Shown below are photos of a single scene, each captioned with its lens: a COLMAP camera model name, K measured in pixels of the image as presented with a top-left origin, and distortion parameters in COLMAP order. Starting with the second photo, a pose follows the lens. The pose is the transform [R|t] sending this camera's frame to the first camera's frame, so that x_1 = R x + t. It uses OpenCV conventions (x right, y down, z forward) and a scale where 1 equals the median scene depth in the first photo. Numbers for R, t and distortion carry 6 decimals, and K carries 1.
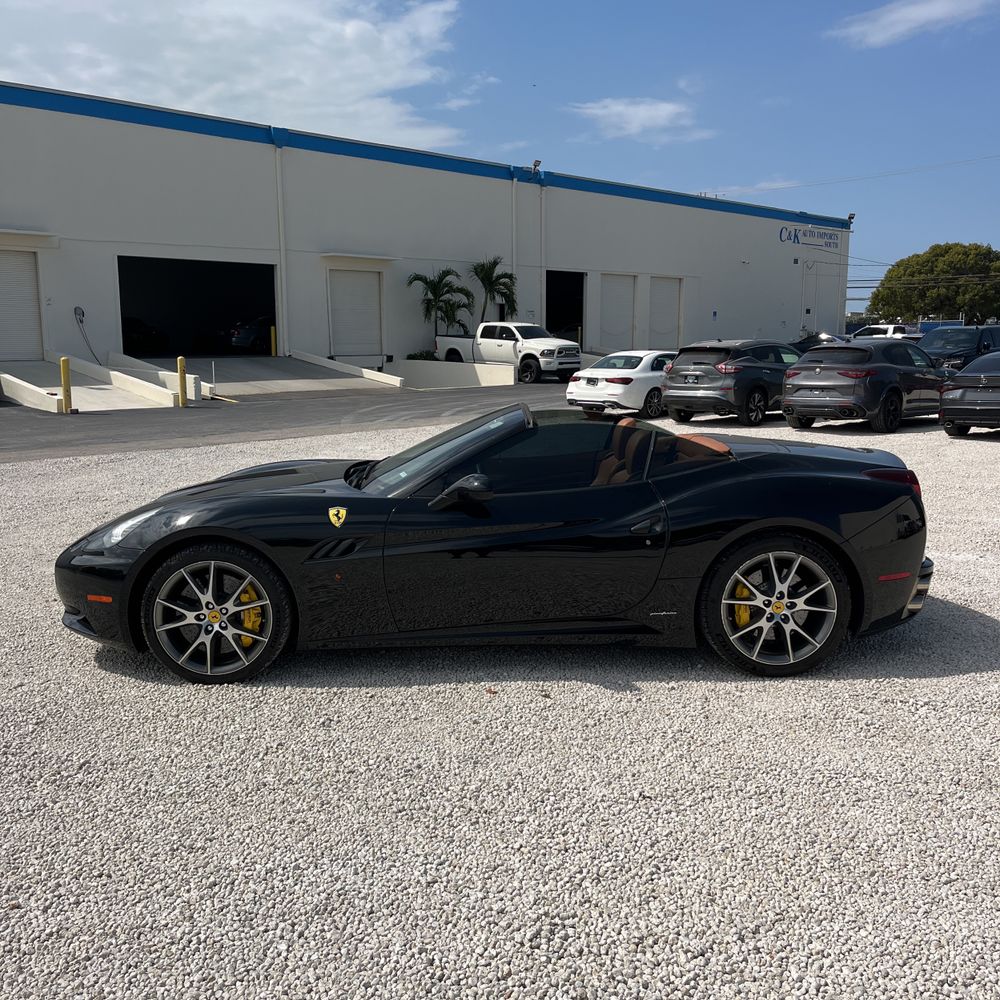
lens RADIAL K [[1001.4, 0, 492.4], [0, 1001.4, 502.3], [0, 0, 1]] dist [0.035974, -0.036118]
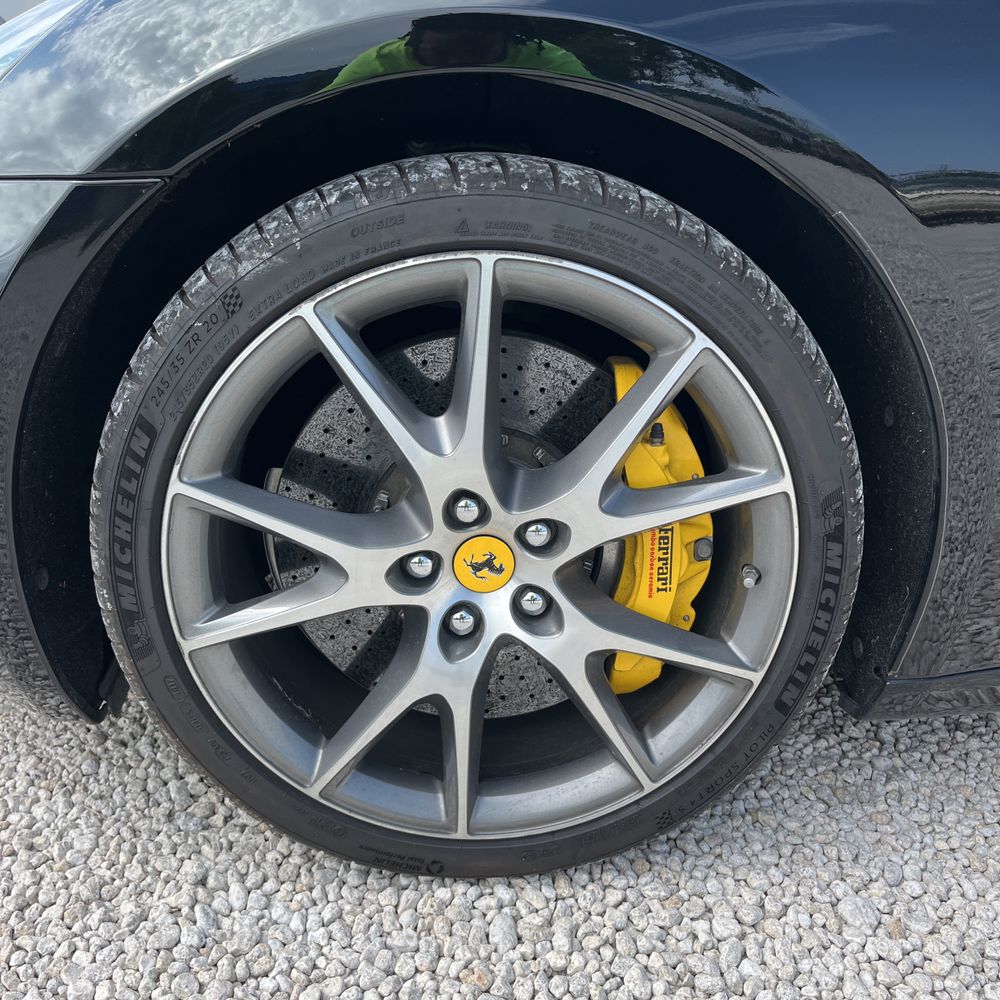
lens RADIAL K [[1021.2, 0, 496.9], [0, 1021.2, 496.4], [0, 0, 1]] dist [0.030981, -0.031541]
pose [[0.999554, -0.008815, 0.028543, -0.060885], [0.002456, 0.976486, 0.215567, 0.013143], [-0.029772, -0.215400, 0.976072, 0.177325]]
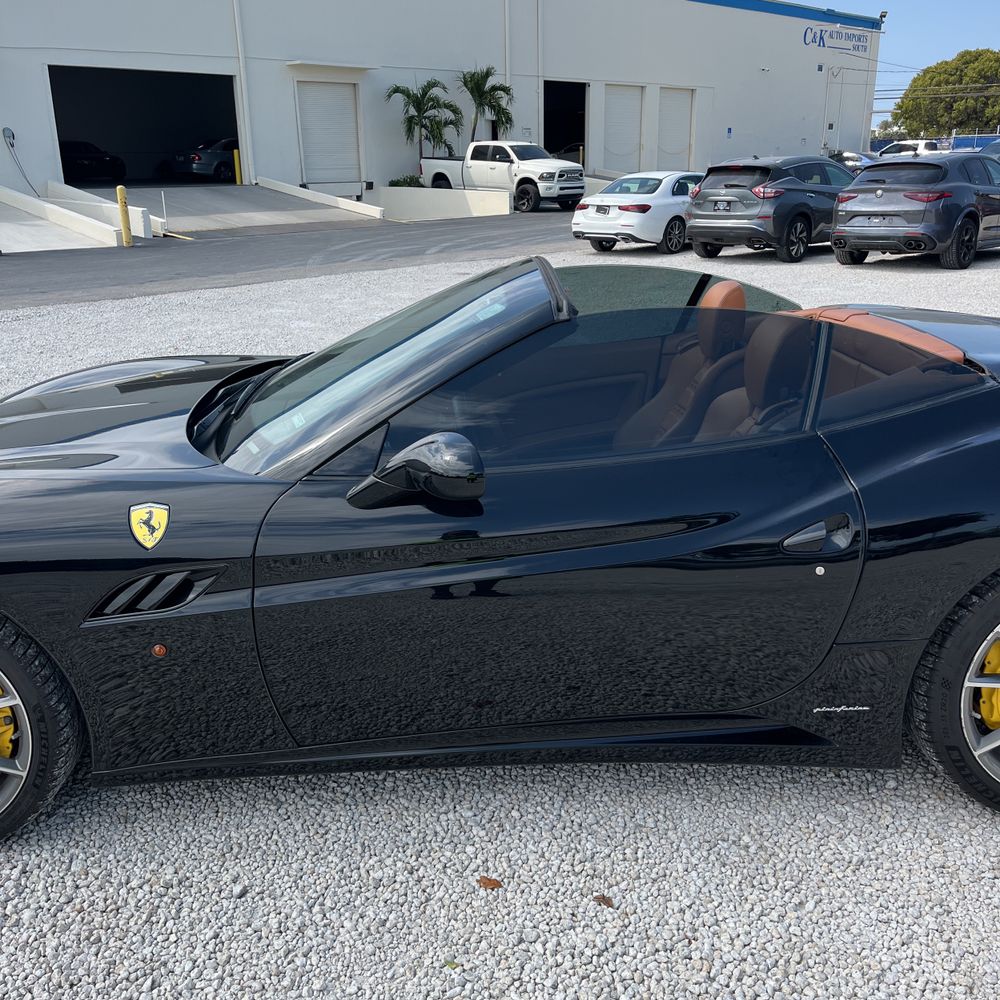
lens RADIAL K [[1007.7, 0, 500.0], [0, 1007.7, 500.0], [0, 0, 1]] dist [0.005599, 0.019892]
pose [[0.999829, -0.015650, 0.009839, 0.000586], [0.013883, 0.987116, 0.159402, -0.014869], [-0.012206, -0.159239, 0.987165, 0.116402]]
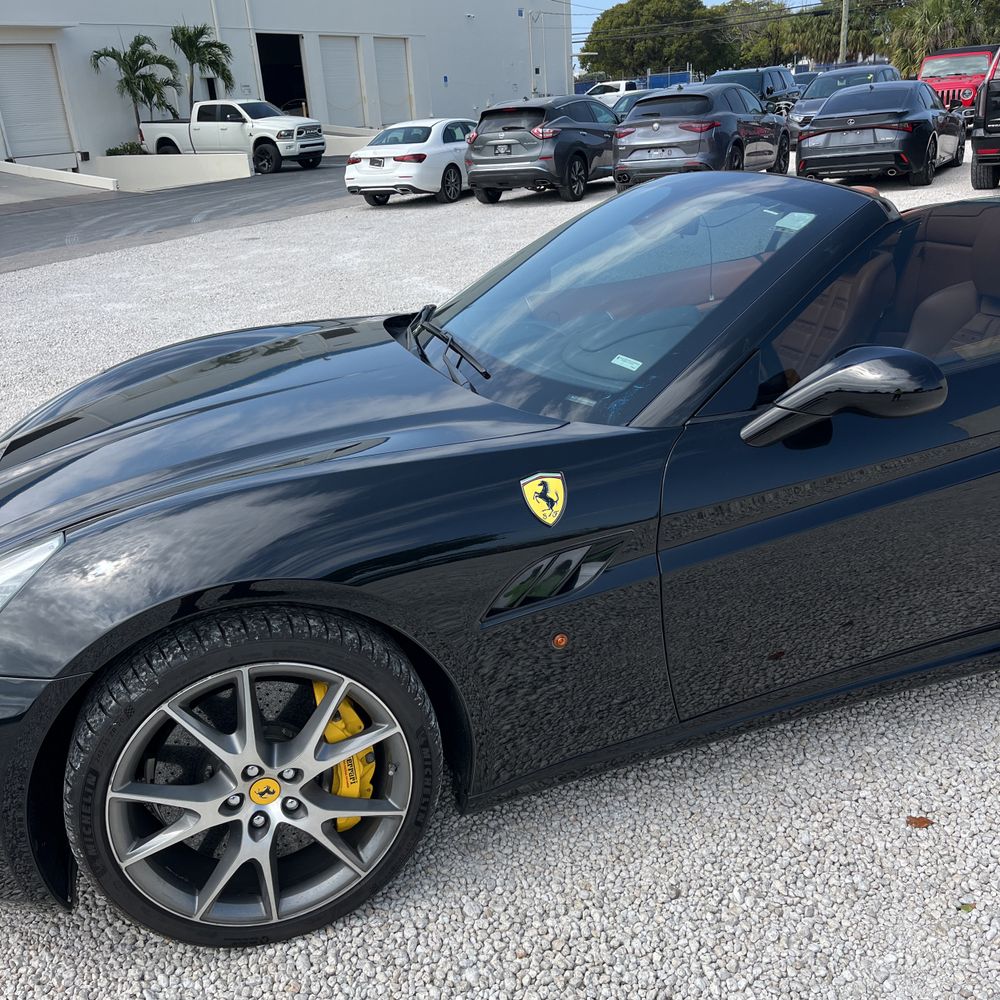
lens RADIAL K [[1001.4, 0, 492.4], [0, 1001.4, 502.3], [0, 0, 1]] dist [0.035974, -0.036118]
pose [[0.955005, -0.164642, 0.246695, -0.058813], [0.111693, 0.970183, 0.215106, -0.015604], [-0.274755, -0.177873, 0.944918, 0.135156]]
